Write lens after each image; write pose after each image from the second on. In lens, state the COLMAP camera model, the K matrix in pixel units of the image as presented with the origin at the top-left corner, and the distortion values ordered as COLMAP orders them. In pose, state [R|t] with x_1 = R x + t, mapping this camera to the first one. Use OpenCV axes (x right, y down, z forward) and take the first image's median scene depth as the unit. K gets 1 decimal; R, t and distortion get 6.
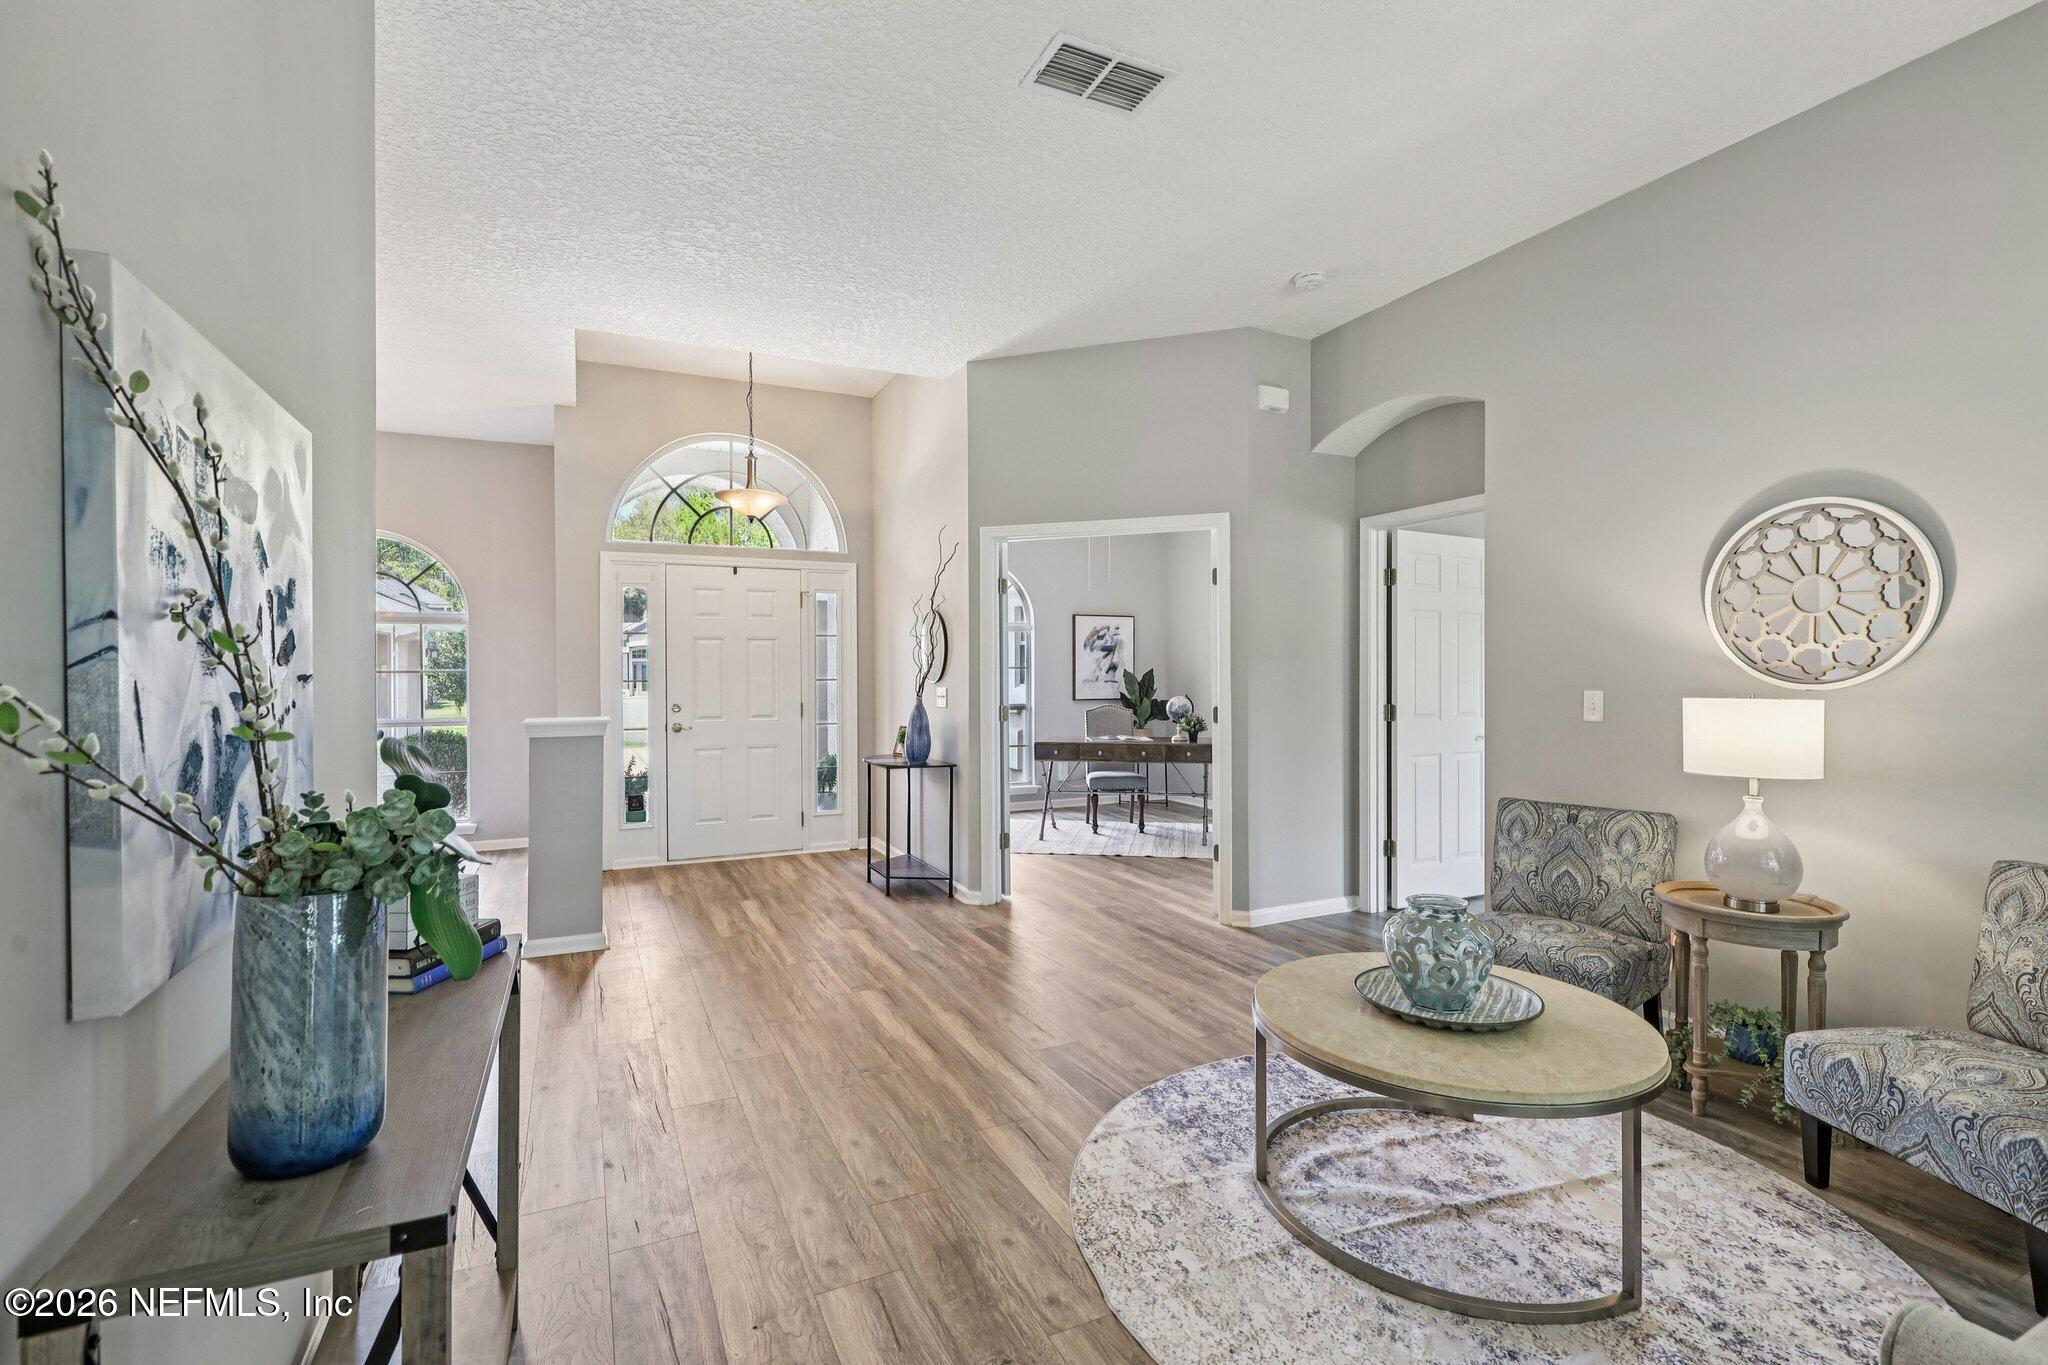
lens RADIAL K [[925.2, 0, 1016.3], [0, 925.2, 676.8], [0, 0, 1]] dist [0.000621, 0.000569]
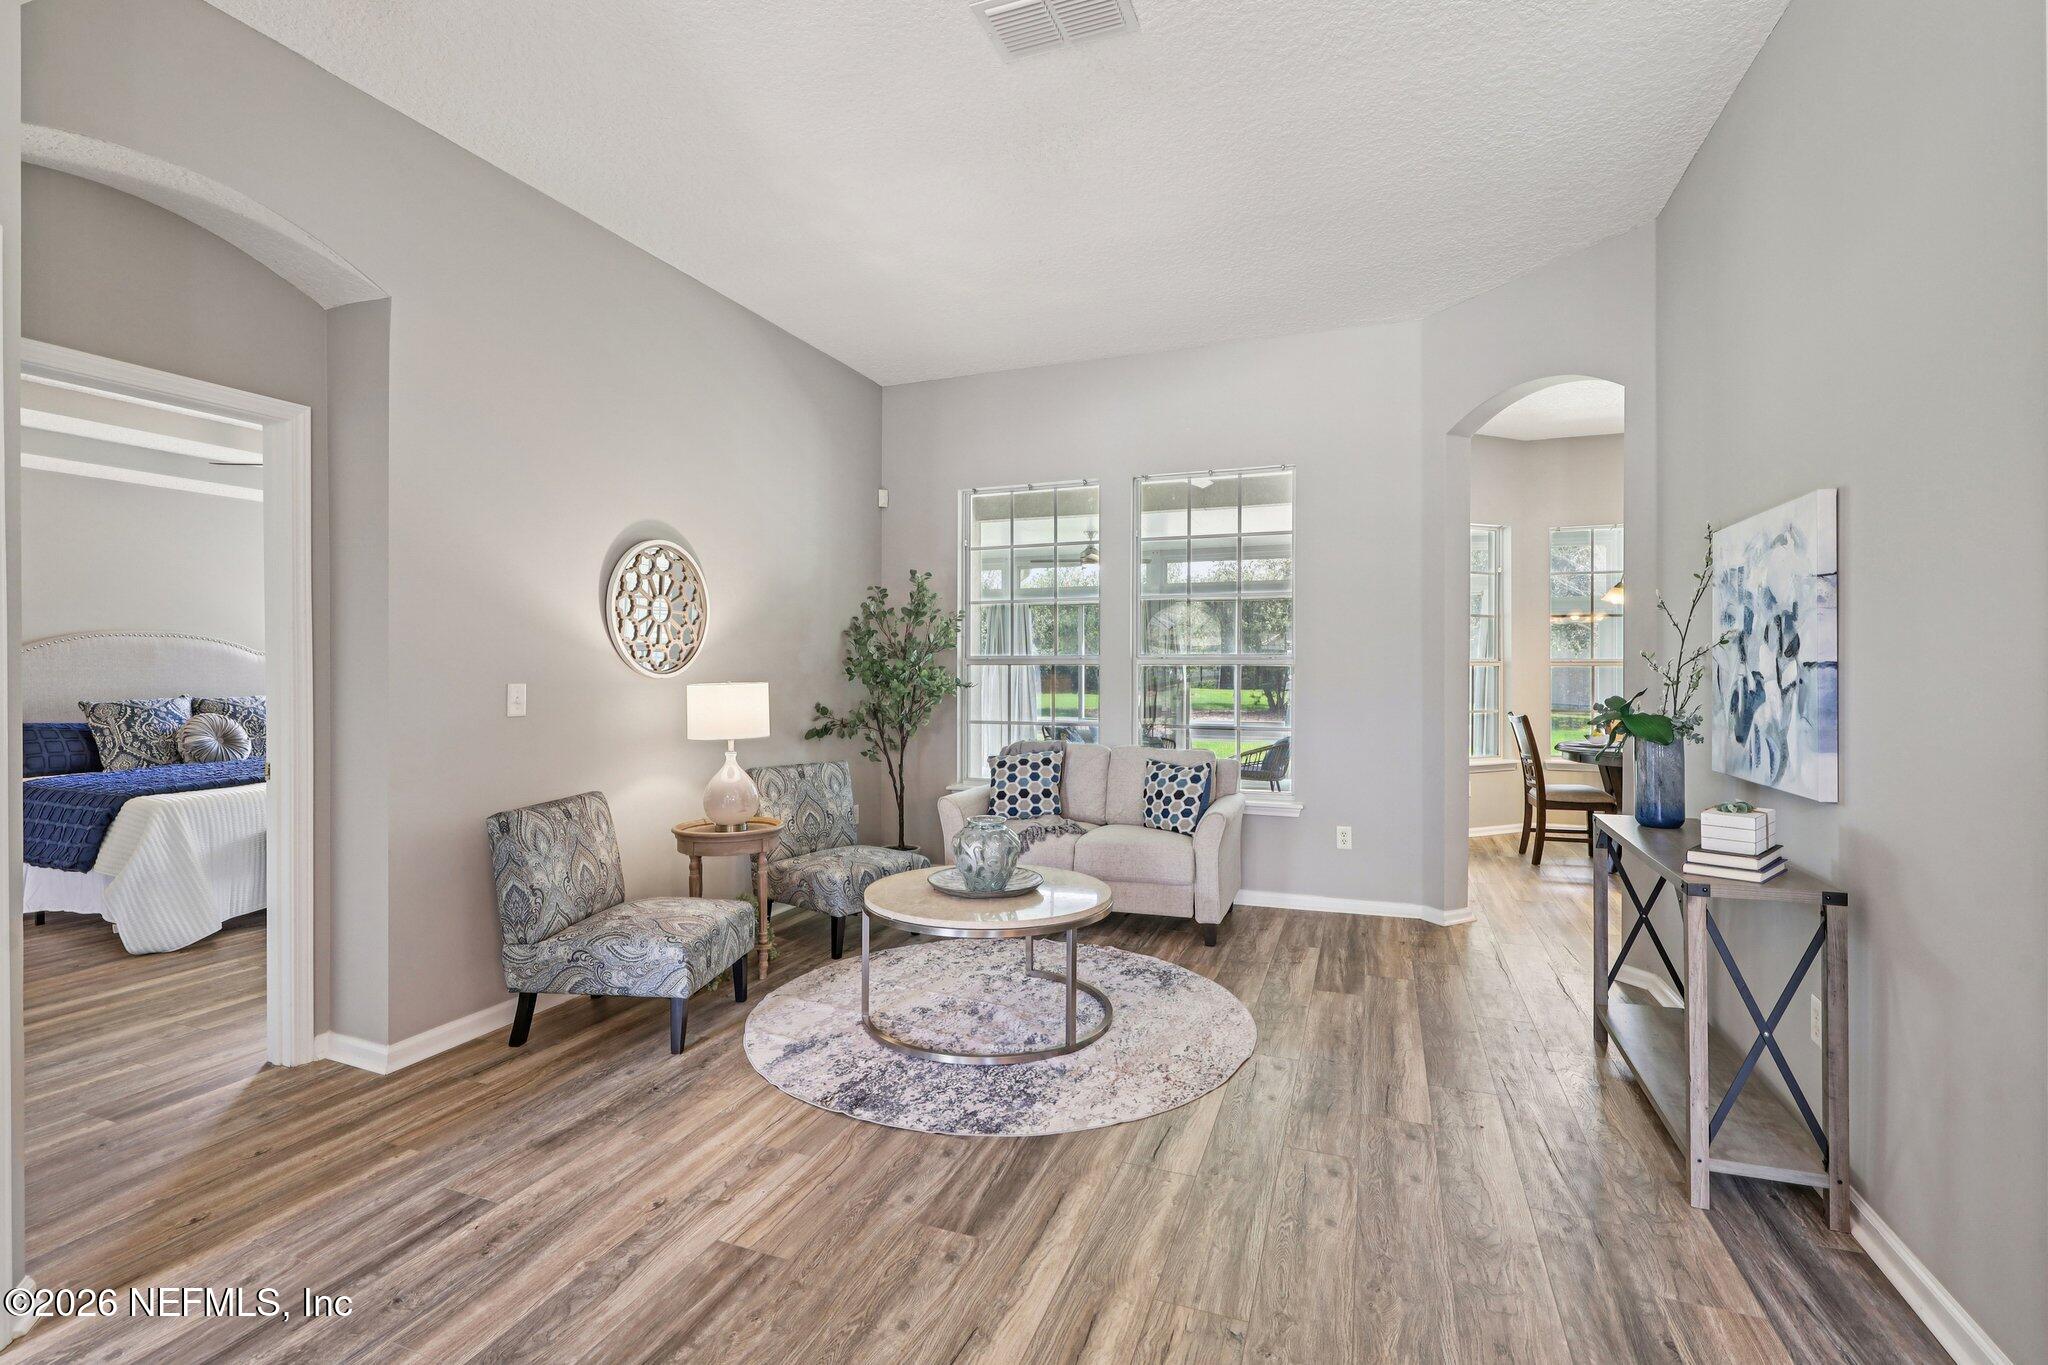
lens RADIAL K [[925.2, 0, 1023.4], [0, 925.2, 665.3], [0, 0, 1]] dist [0.000621, 0.000569]
pose [[-0.691572, 0.005187, 0.722289, -0.473236], [0.004206, 0.999986, -0.003154, 0.001007], [-0.722296, 0.000856, -0.691584, 1.429332]]
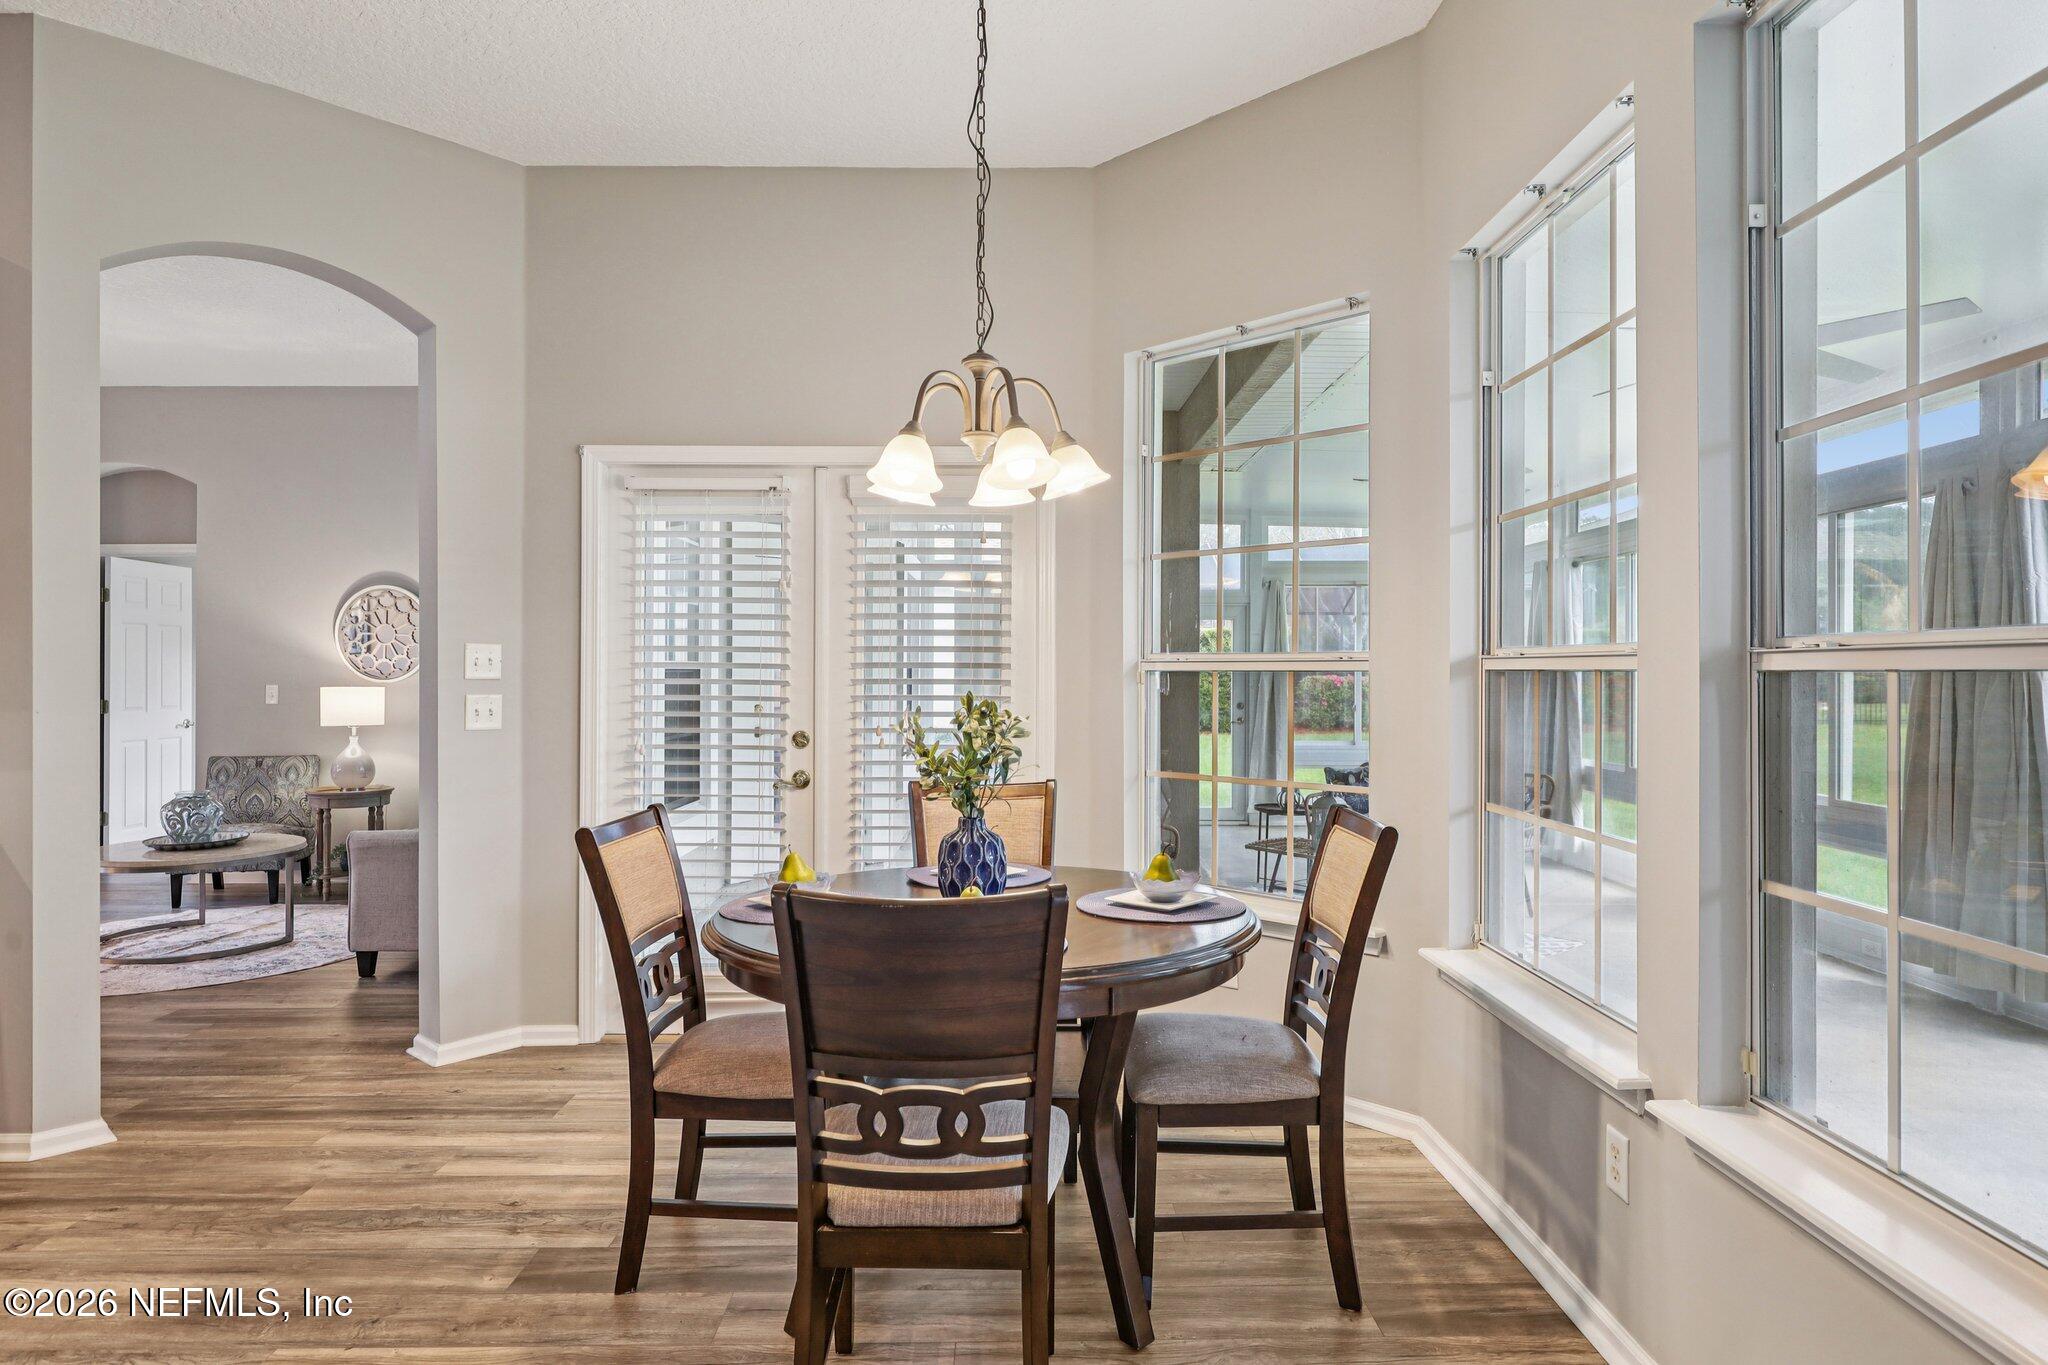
lens RADIAL K [[1147.3, 0, 1018.9], [0, 1147.3, 678.3], [0, 0, 1]] dist [-0.006243, -0.001023]
pose [[0.419826, 0.002026, 0.907603, -0.688477], [0.002194, 0.999992, -0.003247, 0.013911], [-0.907602, 0.003354, 0.419818, -1.096541]]
